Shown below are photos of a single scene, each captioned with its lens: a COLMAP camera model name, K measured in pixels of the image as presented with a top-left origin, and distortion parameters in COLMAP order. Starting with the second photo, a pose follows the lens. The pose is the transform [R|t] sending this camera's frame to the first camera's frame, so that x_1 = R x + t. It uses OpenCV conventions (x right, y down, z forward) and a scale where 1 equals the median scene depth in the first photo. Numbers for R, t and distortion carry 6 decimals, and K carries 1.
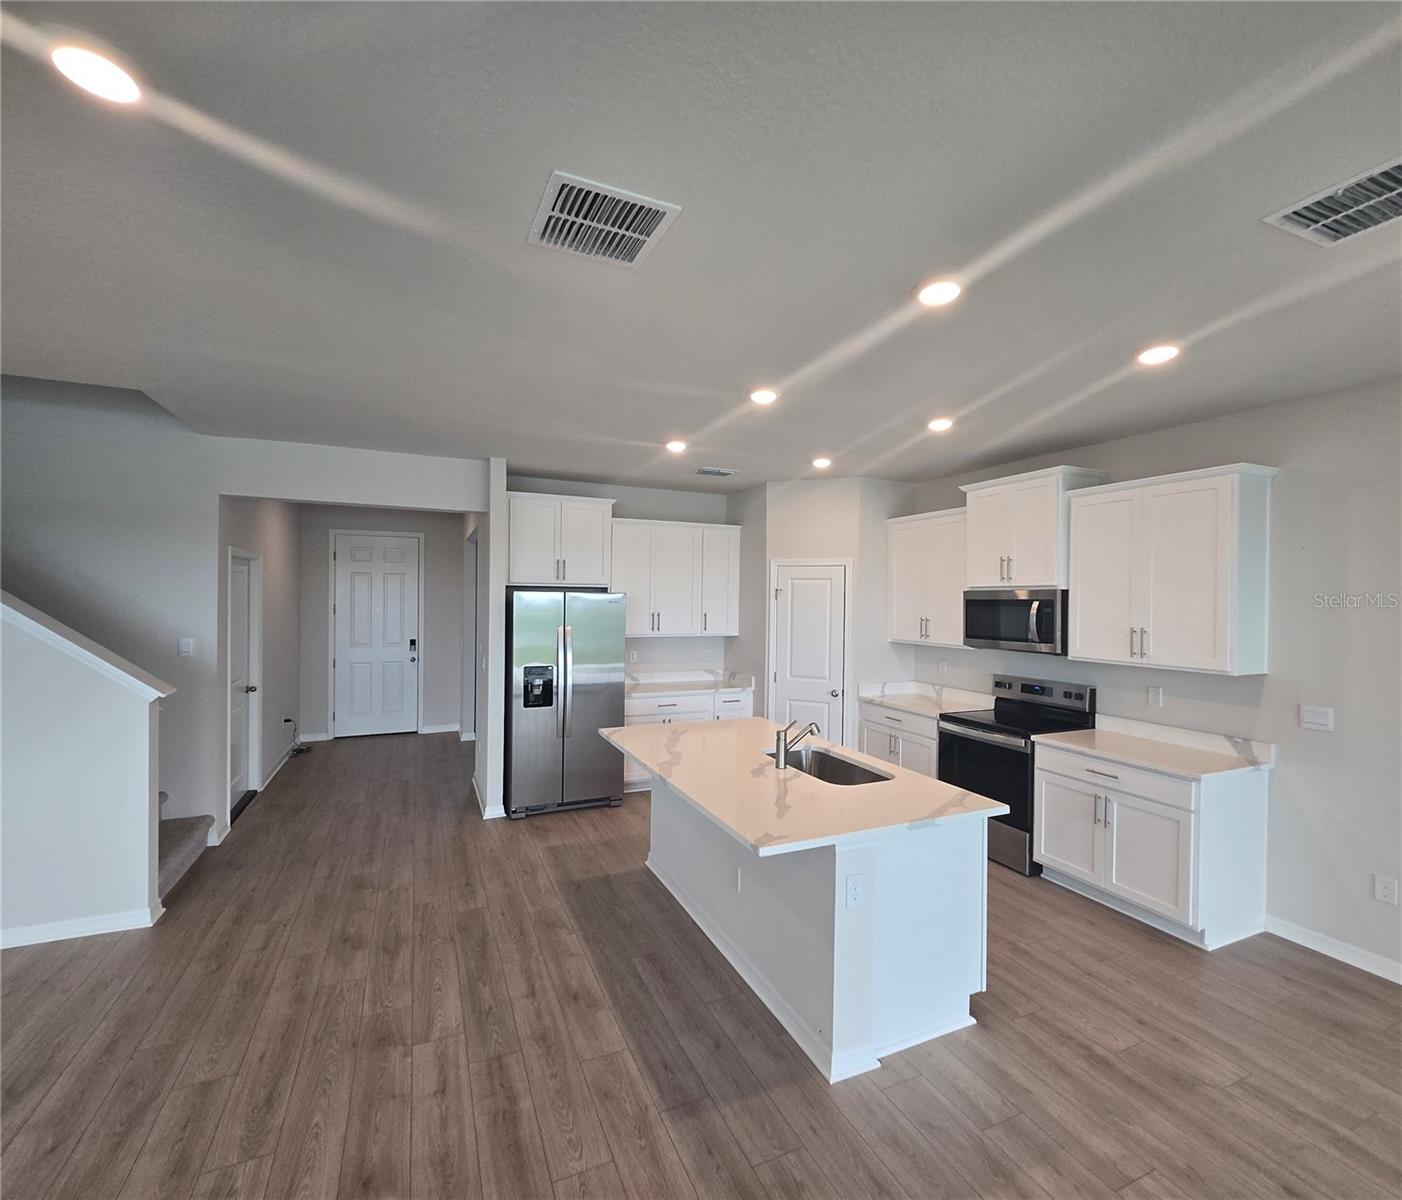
lens RADIAL K [[627.1, 0, 690.5], [0, 627.1, 604.9], [0, 0, 1]] dist [0.001122, 0.000479]
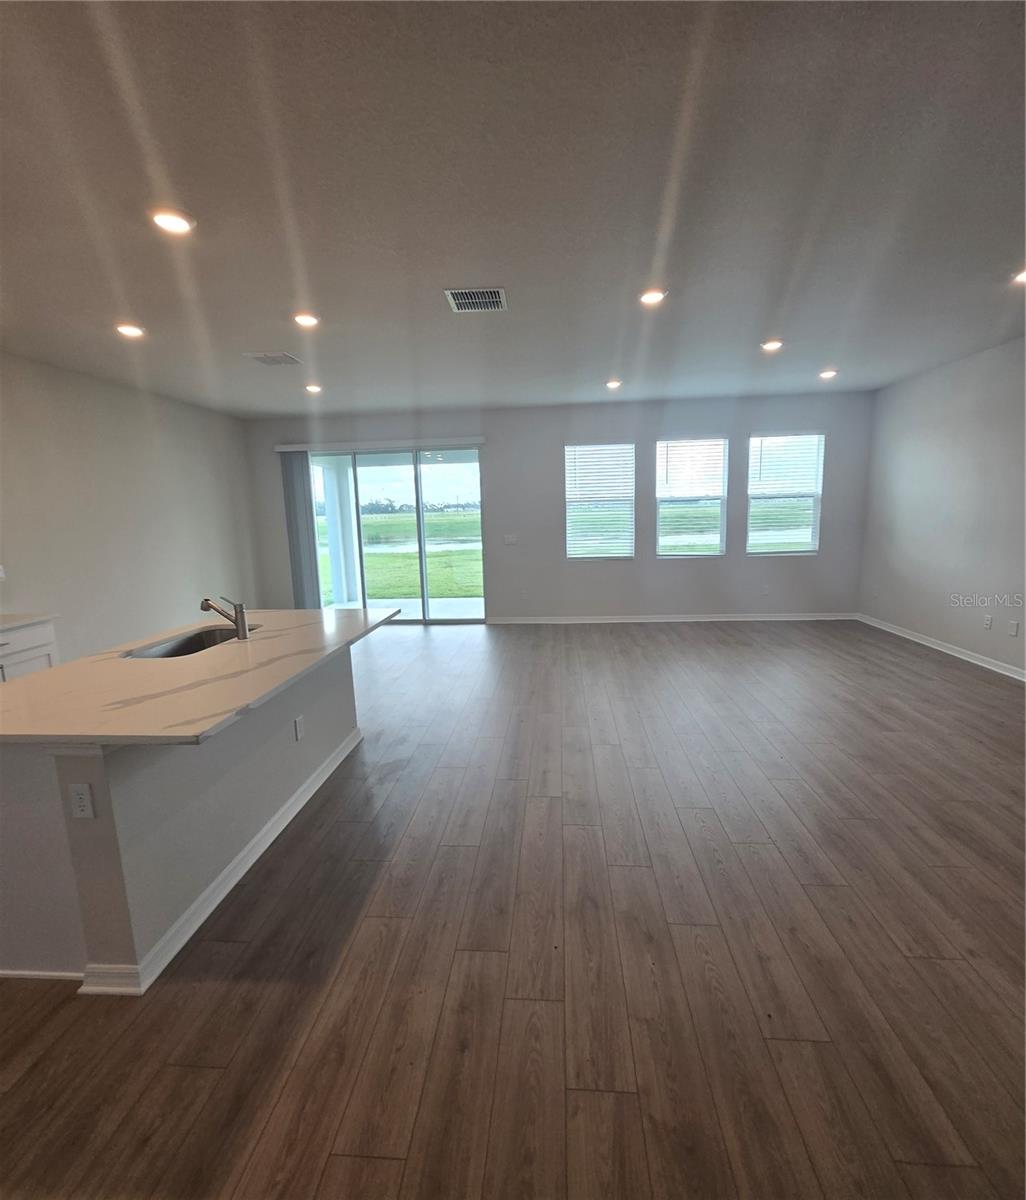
lens RADIAL K [[536.7, 0, 513.2], [0, 536.7, 607.8], [0, 0, 1]] dist [0.001122, 0.000479]
pose [[-0.880573, -0.069808, 0.468740, -0.532646], [0.025878, 0.980533, 0.194642, 0.033006], [-0.473203, 0.183526, -0.861625, 1.214703]]
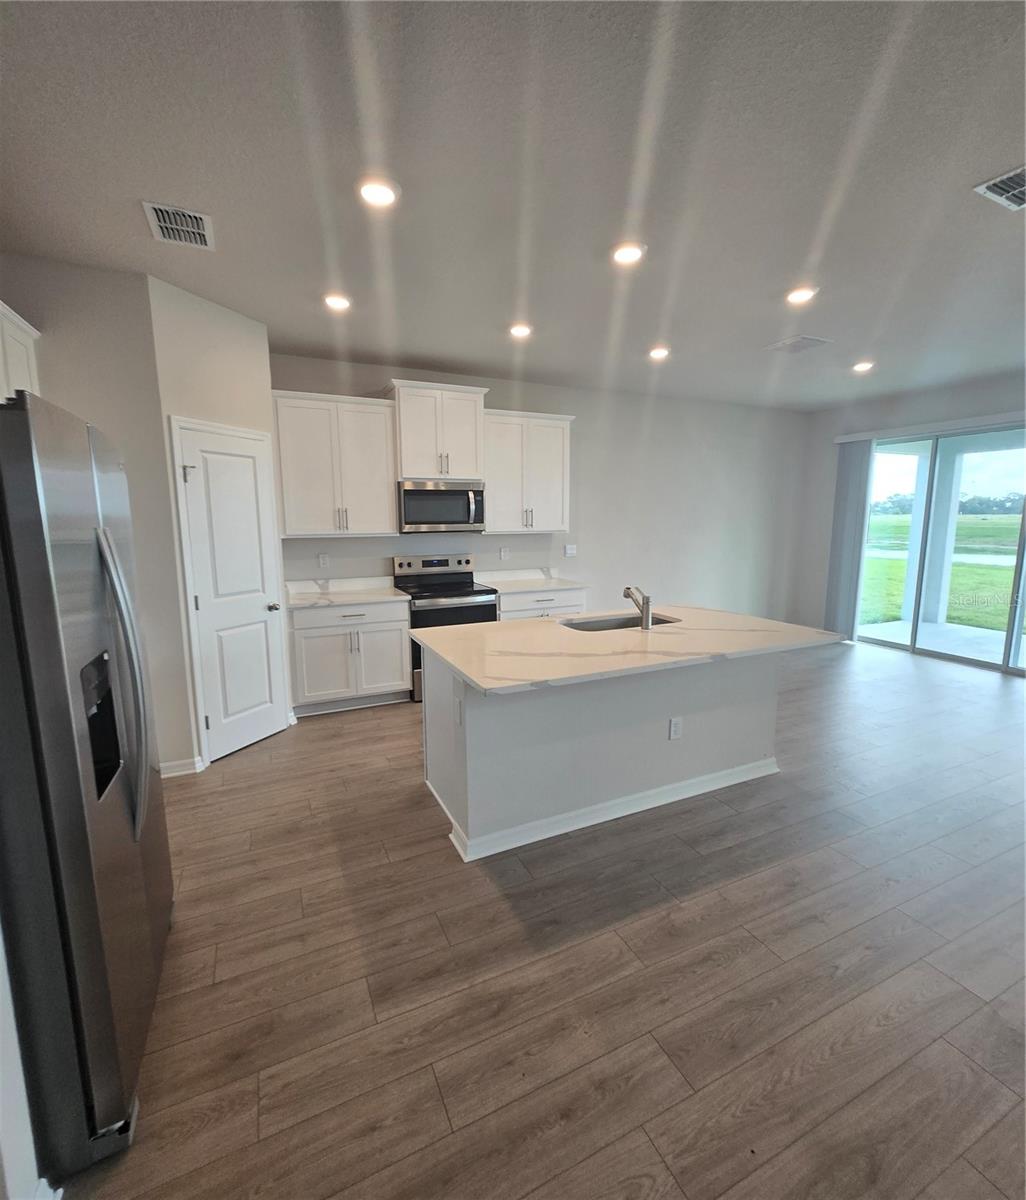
lens RADIAL K [[536.7, 0, 513.2], [0, 536.7, 607.8], [0, 0, 1]] dist [0.001122, 0.000479]
pose [[-0.027323, -0.180912, 0.983120, -0.624018], [0.014735, 0.983307, 0.181356, 0.032033], [-0.999518, 0.019441, -0.024202, 0.989471]]
